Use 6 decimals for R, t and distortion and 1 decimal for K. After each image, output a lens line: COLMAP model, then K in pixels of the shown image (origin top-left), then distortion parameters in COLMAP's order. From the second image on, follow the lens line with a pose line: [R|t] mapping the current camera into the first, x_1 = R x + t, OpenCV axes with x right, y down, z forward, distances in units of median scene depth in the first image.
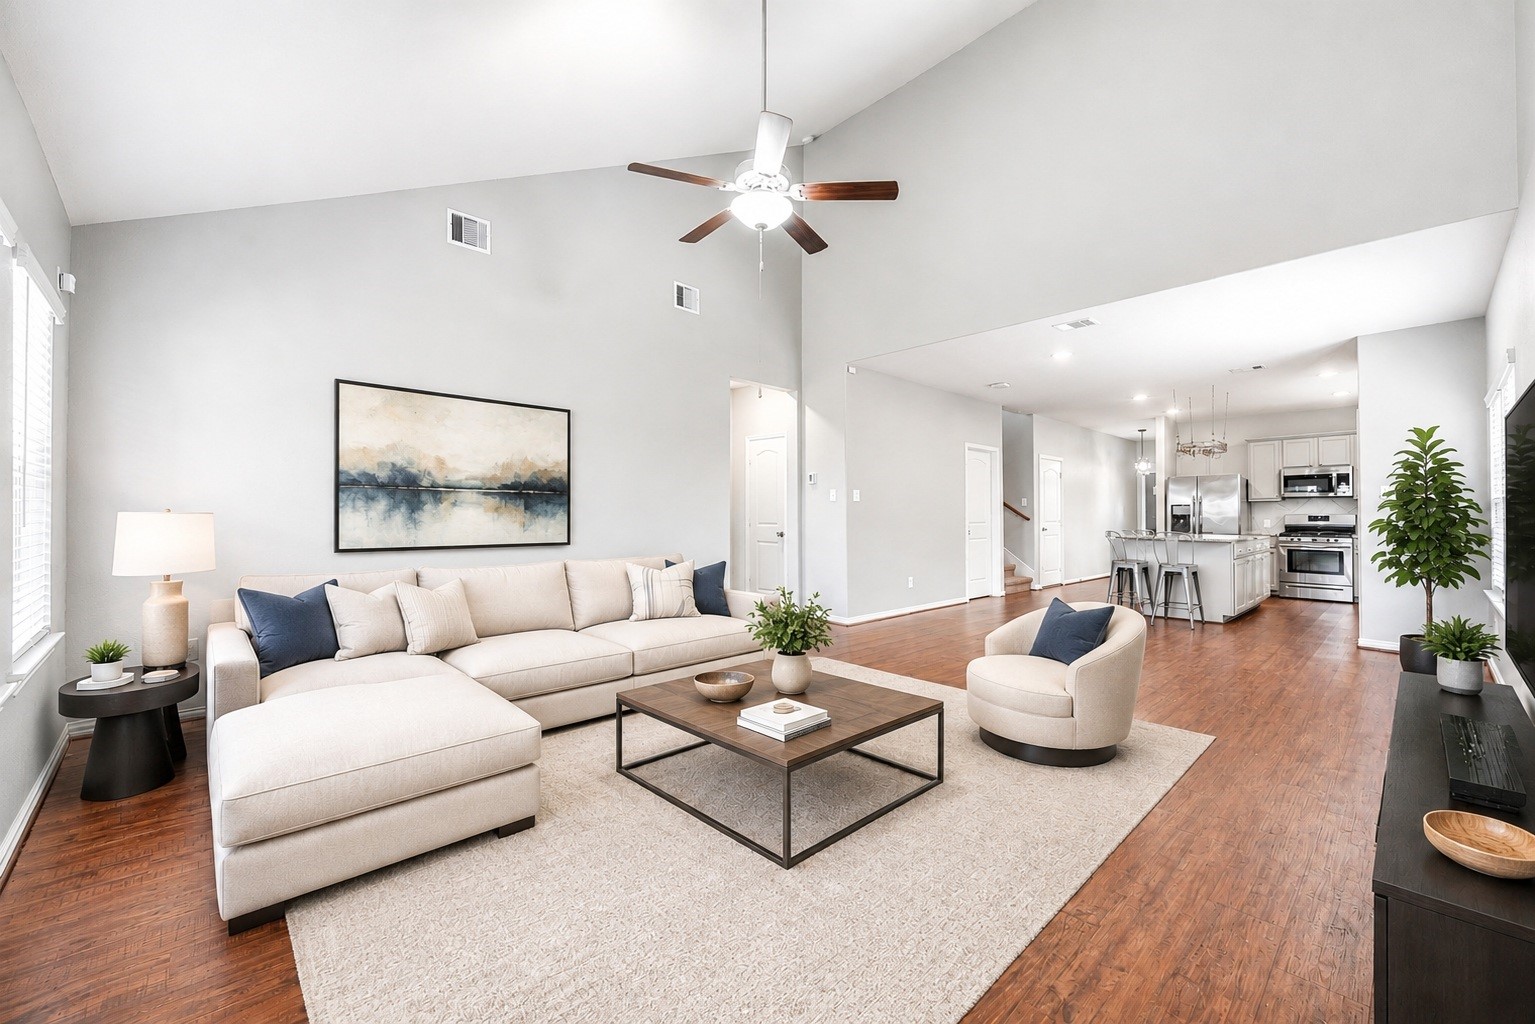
lens RADIAL K [[615.4, 0, 759.8], [0, 615.4, 509.7], [0, 0, 1]] dist [0.001890, 0.000150]
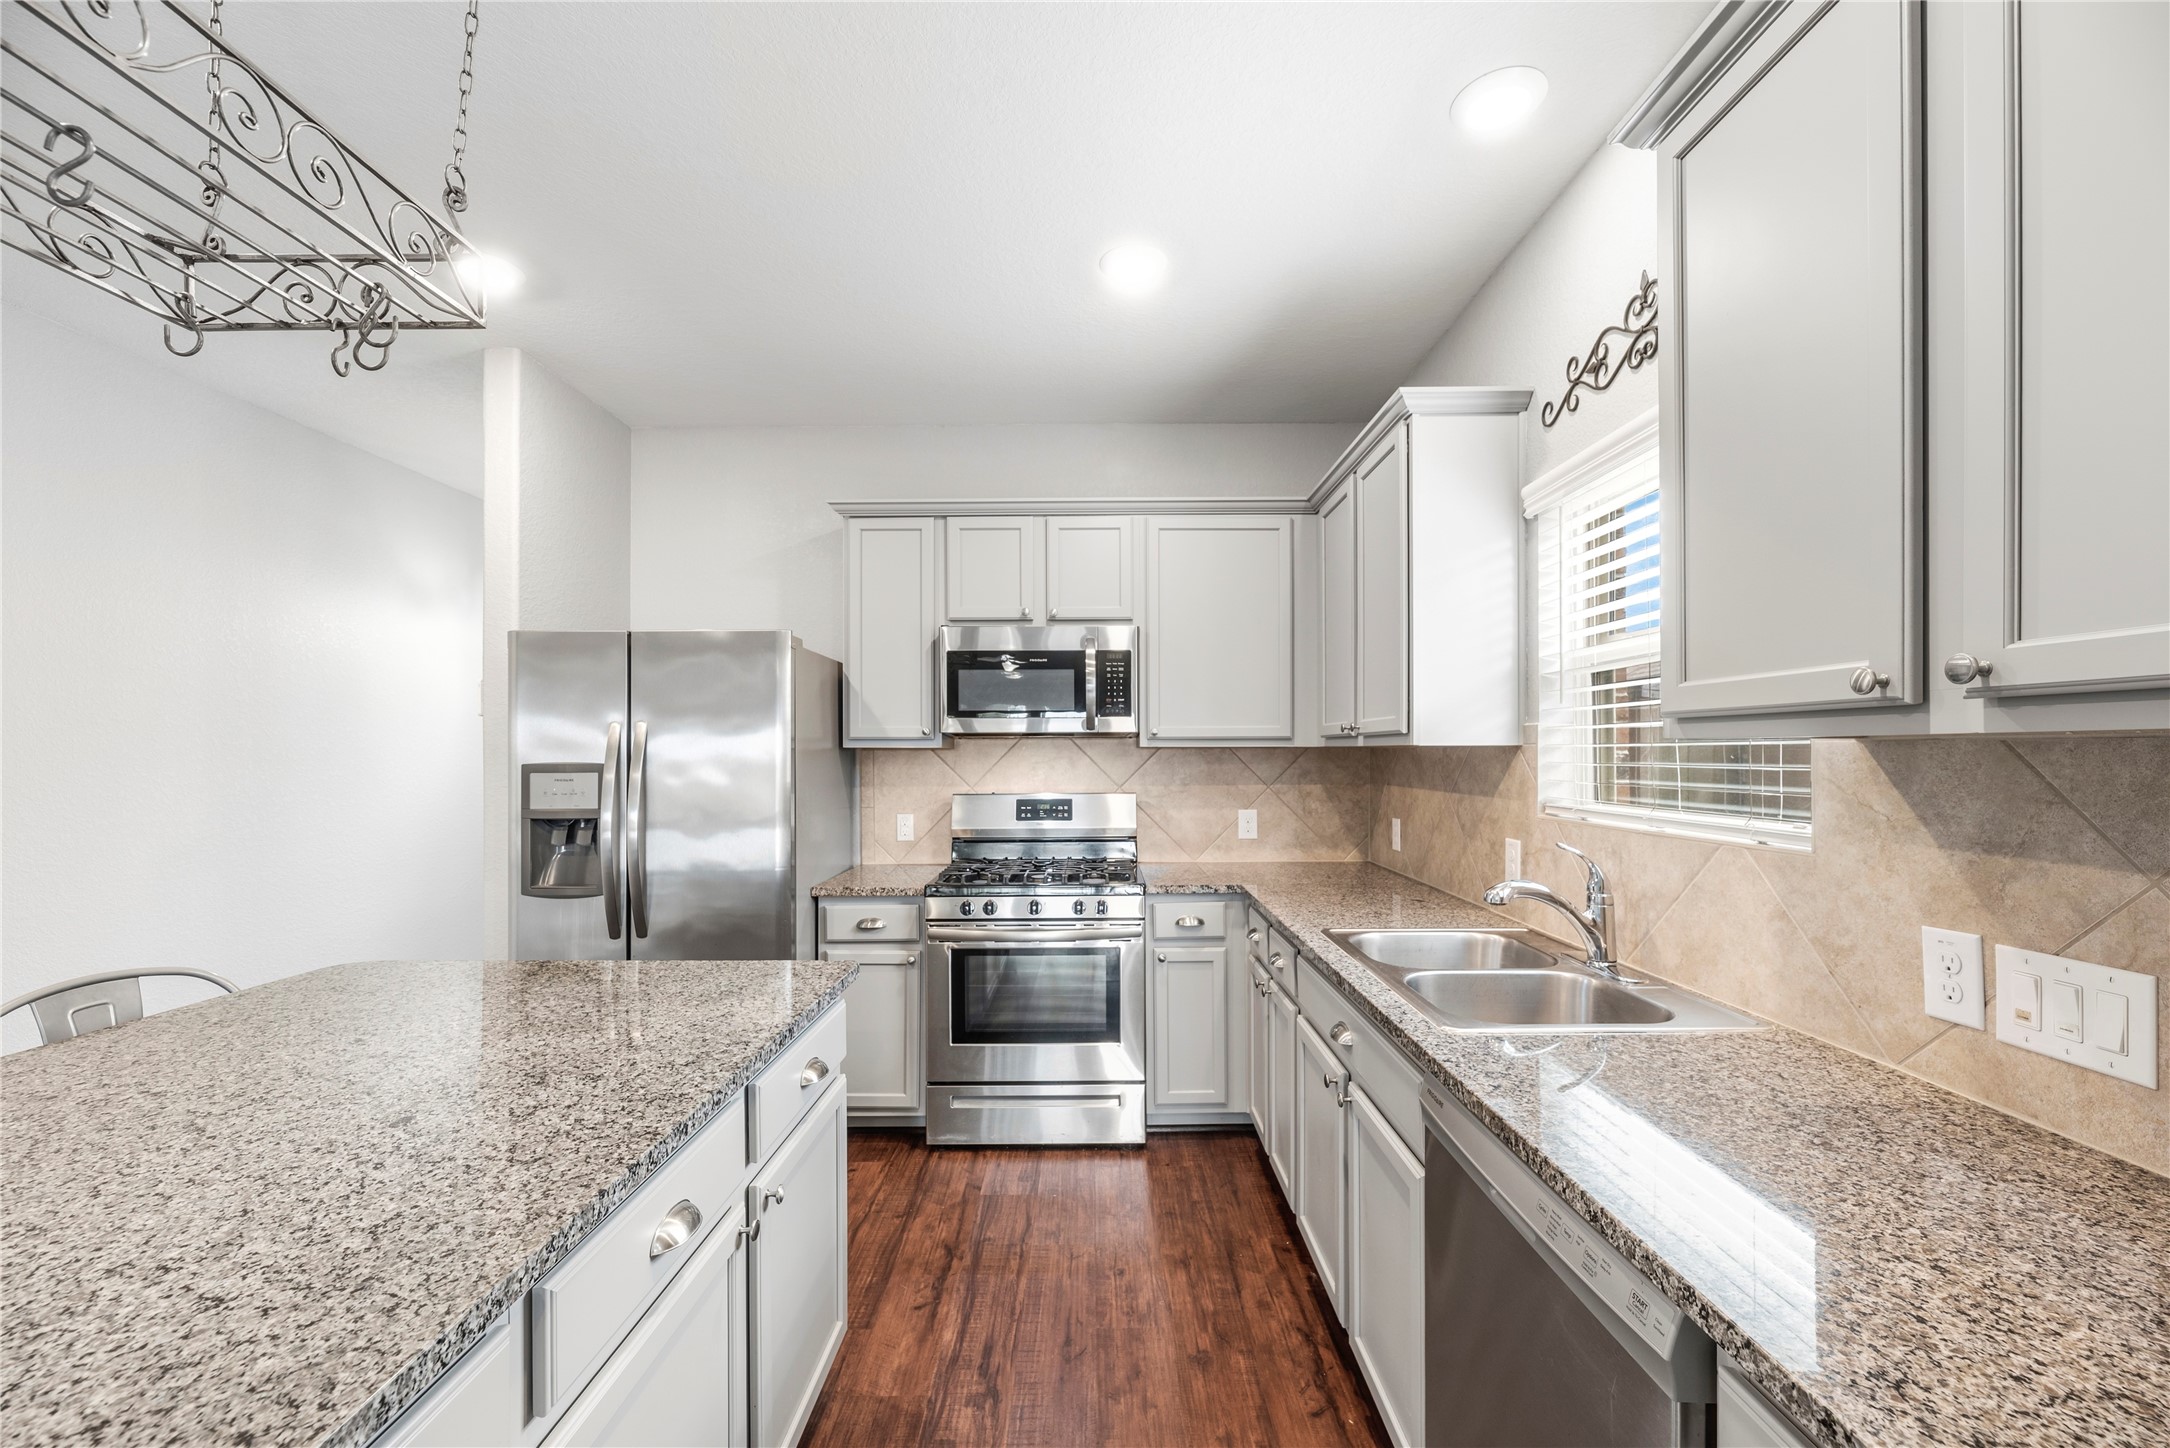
lens RADIAL K [[869.9, 0, 1086.0], [0, 869.9, 740.9], [0, 0, 1]] dist [0.001890, 0.000150]
pose [[0.688729, 0.007970, 0.724975, 0.615822], [-0.001754, 0.999955, -0.009327, -0.014807], [-0.725017, 0.005152, 0.688712, 0.694756]]
